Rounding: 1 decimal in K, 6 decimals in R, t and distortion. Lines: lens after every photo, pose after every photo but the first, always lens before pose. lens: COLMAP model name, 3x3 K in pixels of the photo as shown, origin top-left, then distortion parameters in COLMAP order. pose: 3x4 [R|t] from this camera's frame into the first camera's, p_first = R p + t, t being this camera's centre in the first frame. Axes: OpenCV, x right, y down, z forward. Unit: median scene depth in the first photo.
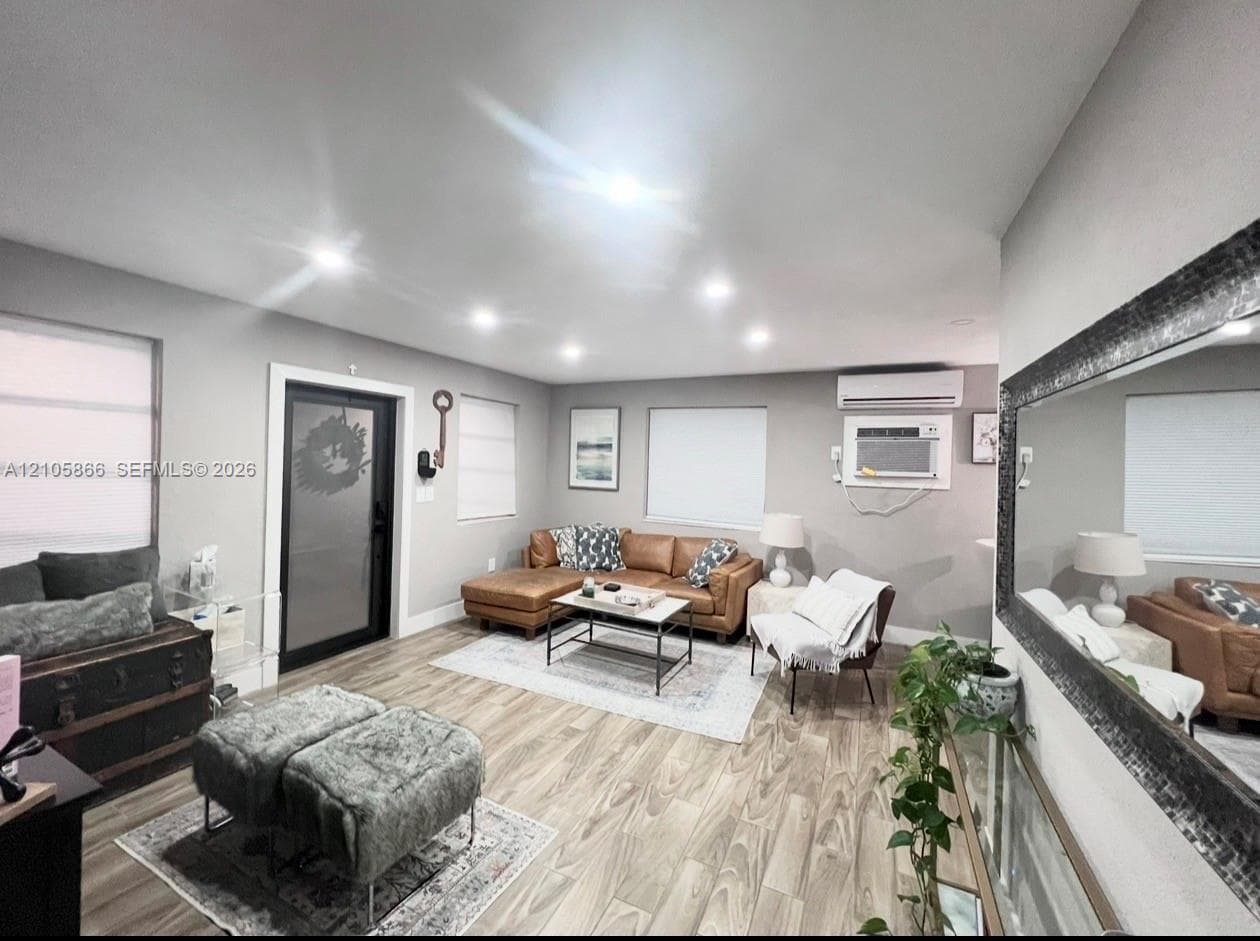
lens RADIAL K [[501.9, 0, 623.7], [0, 501.9, 459.8], [0, 0, 1]] dist [-0.000574, -0.000204]
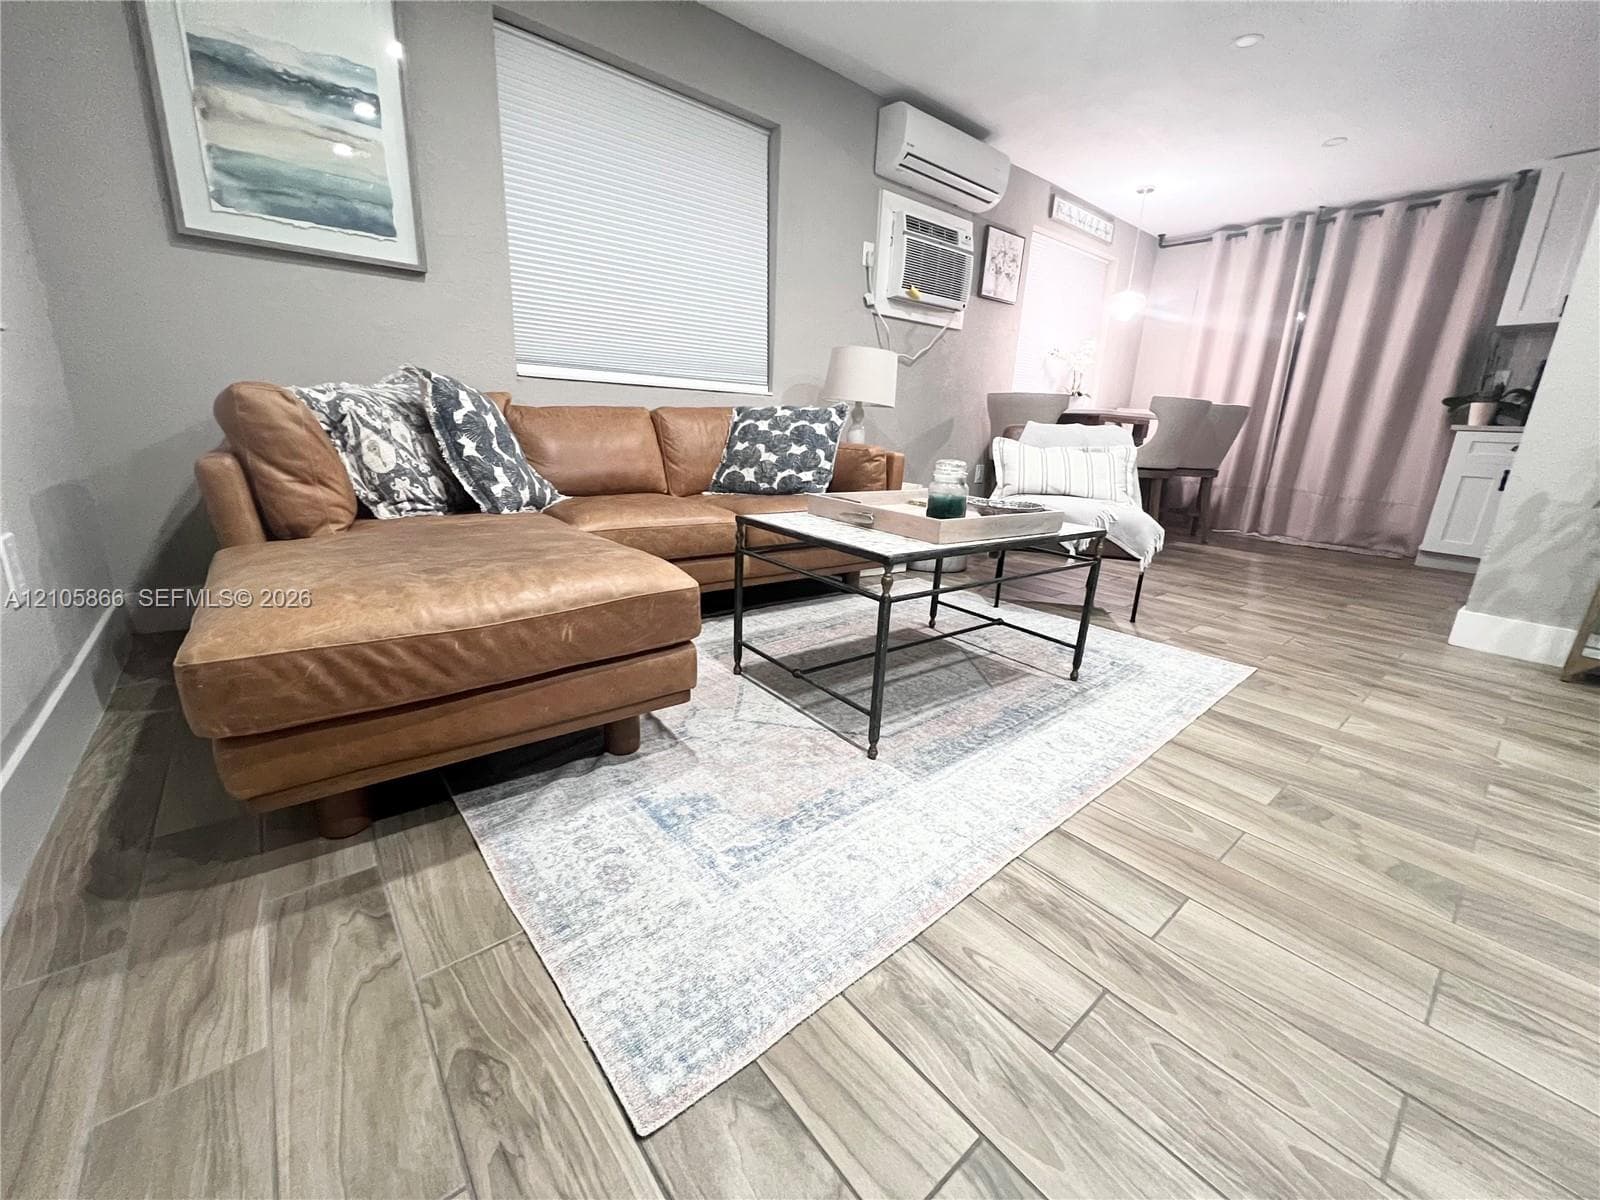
lens RADIAL K [[637.3, 0, 786.3], [0, 637.3, 598.4], [0, 0, 1]] dist [-0.000574, -0.000204]
pose [[0.412919, -0.255478, 0.874202, -0.416496], [-0.033512, 0.954940, 0.294902, 0.167372], [-0.910151, -0.151067, 0.385751, 0.767382]]
